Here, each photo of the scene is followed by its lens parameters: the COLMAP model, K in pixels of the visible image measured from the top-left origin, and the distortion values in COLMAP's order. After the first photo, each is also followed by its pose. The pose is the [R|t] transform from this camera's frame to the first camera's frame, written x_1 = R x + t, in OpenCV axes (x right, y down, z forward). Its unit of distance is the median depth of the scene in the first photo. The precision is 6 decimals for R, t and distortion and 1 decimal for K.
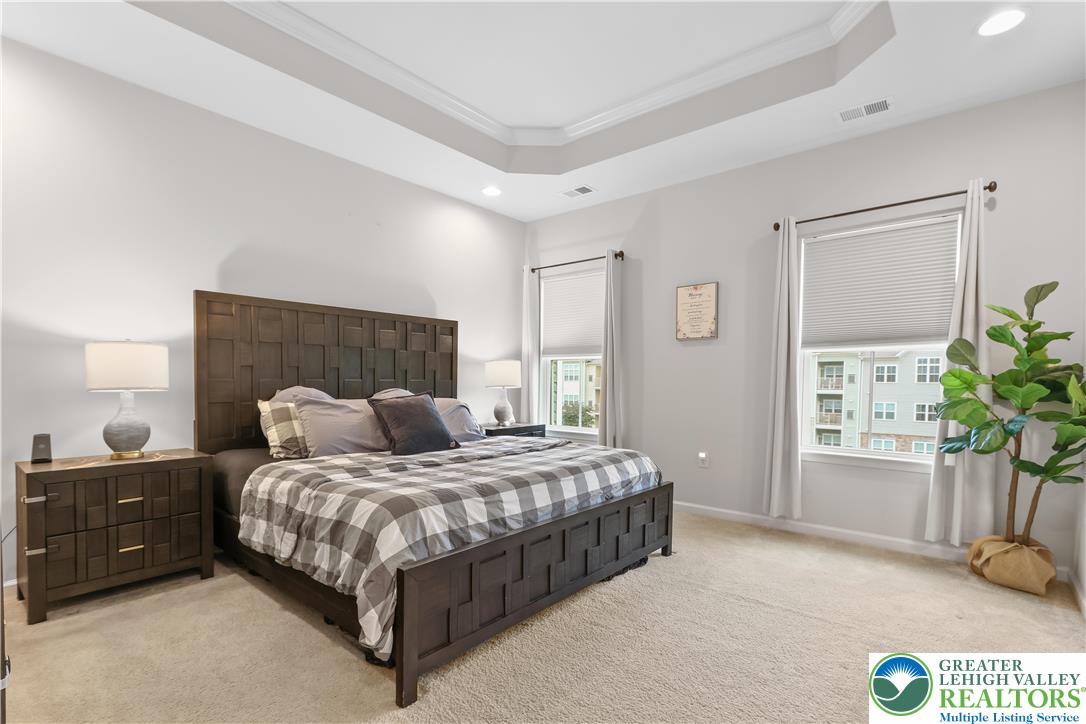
lens RADIAL K [[515.2, 0, 544.5], [0, 515.2, 391.6], [0, 0, 1]] dist [0.000553, 0.000041]
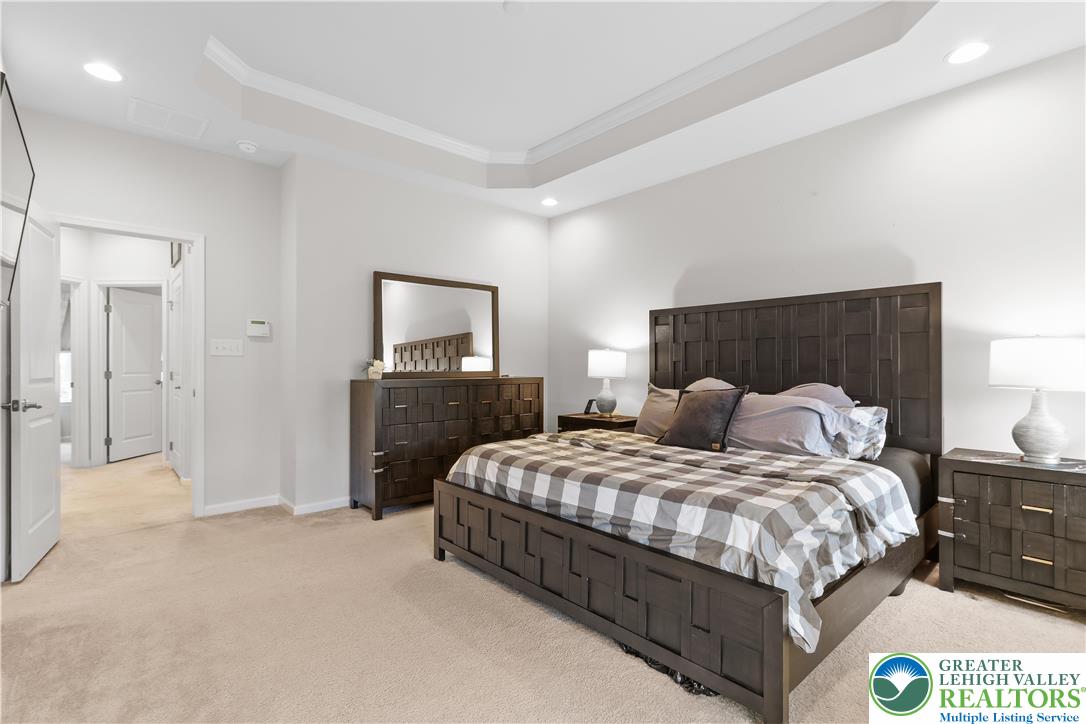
lens RADIAL K [[503.0, 0, 543.0], [0, 503.0, 362.0], [0, 0, 1]] dist [0.000150, 0.000189]
pose [[-0.137656, -0.023067, -0.990211, 0.786086], [-0.029228, 0.999388, -0.019218, -0.016885], [0.990049, 0.026297, -0.138246, 0.912700]]
